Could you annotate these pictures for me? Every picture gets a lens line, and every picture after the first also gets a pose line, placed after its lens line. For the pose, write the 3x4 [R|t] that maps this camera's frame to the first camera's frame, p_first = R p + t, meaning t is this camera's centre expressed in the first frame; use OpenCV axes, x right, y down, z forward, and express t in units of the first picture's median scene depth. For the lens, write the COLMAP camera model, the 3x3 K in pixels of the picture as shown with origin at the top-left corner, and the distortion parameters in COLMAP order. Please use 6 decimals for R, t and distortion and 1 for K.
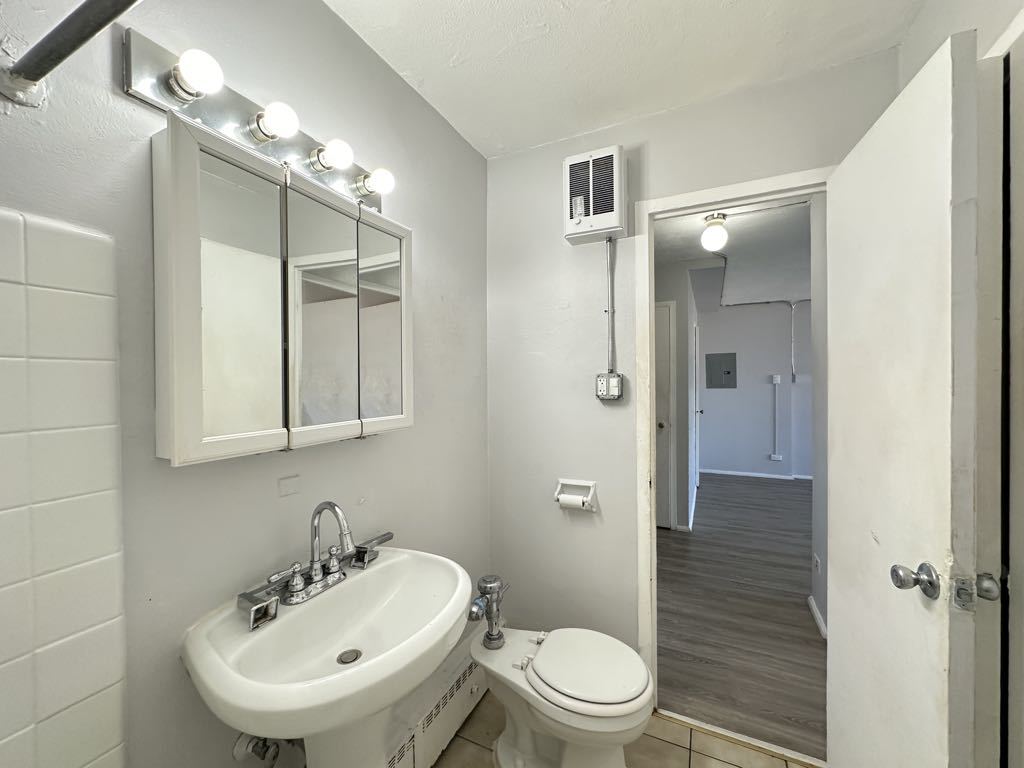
lens RADIAL K [[408.0, 0, 518.0], [0, 408.0, 384.1], [0, 0, 1]] dist [-0.001140, 0.000034]
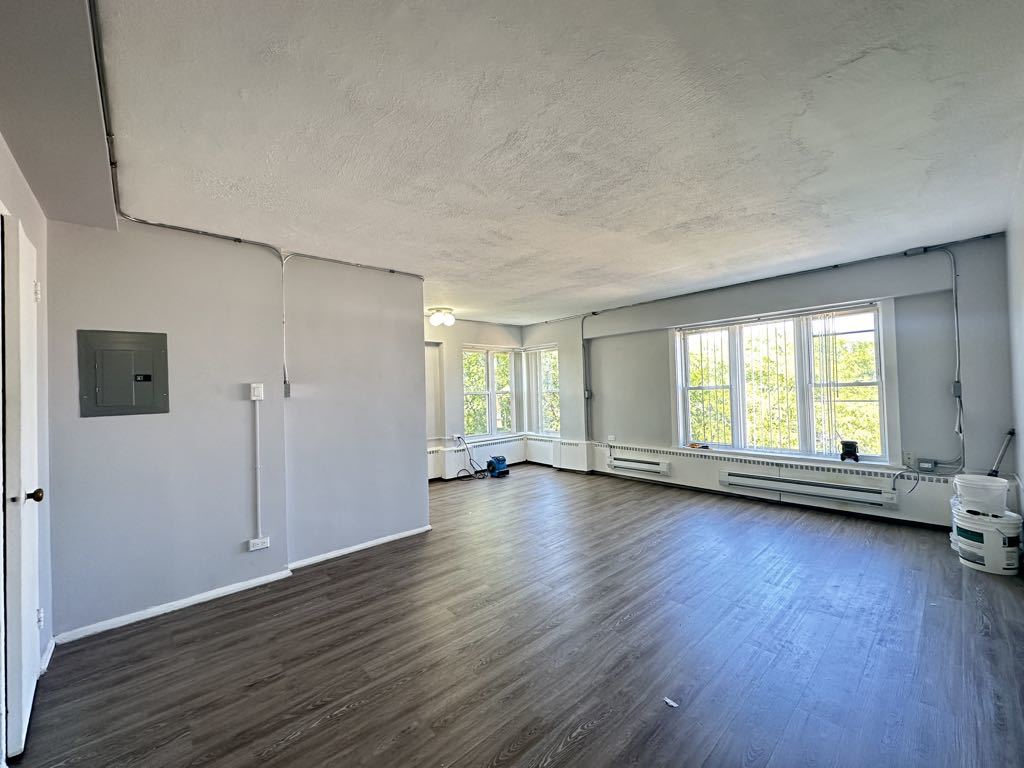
lens RADIAL K [[408.0, 0, 512.6], [0, 408.0, 384.1], [0, 0, 1]] dist [-0.001140, 0.000034]
pose [[0.382517, 0.009723, 0.923897, 0.277866], [0.030399, 0.999271, -0.023102, 0.000510], [-0.923448, 0.036922, 0.381942, 0.500138]]
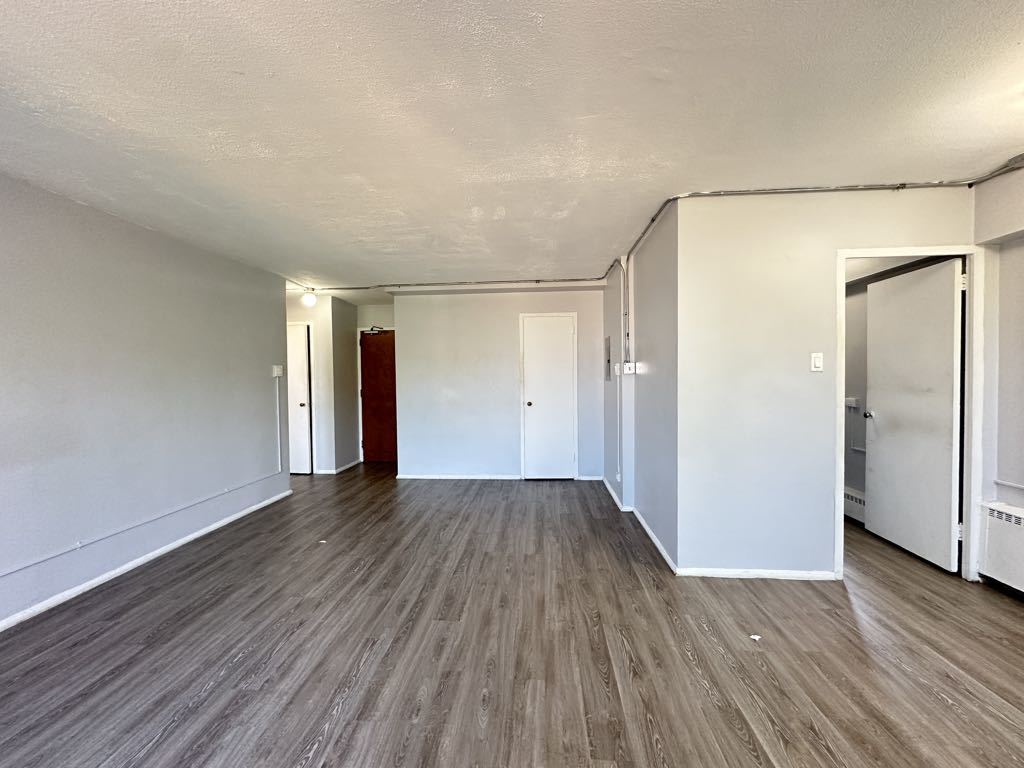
lens RADIAL K [[408.0, 0, 511.9], [0, 408.0, 383.6], [0, 0, 1]] dist [-0.001140, 0.000034]
pose [[0.361937, 0.020188, -0.931984, 1.241998], [0.005350, 0.999704, 0.023732, -0.004140], [0.932187, -0.013576, 0.361722, 0.560742]]
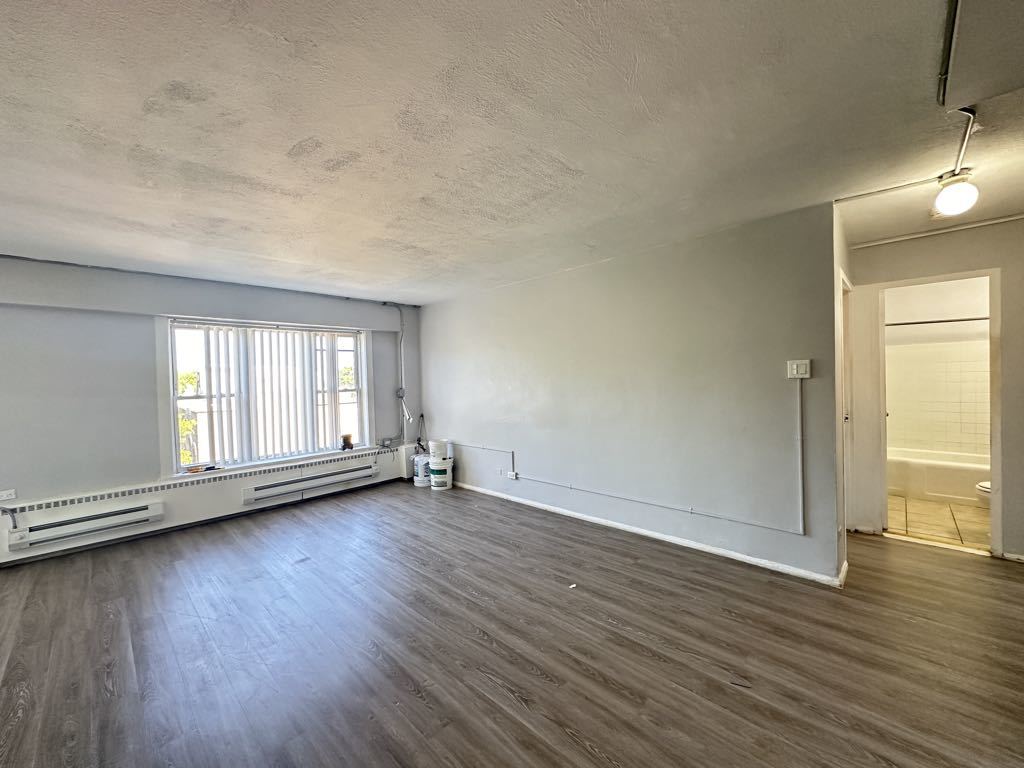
lens RADIAL K [[408.0, 0, 512.3], [0, 408.0, 382.2], [0, 0, 1]] dist [-0.001140, 0.000034]
pose [[-0.946328, 0.030660, 0.321750, 0.511195], [0.037241, 0.999204, 0.014317, -0.016223], [-0.321055, 0.025530, -0.946716, 0.989169]]
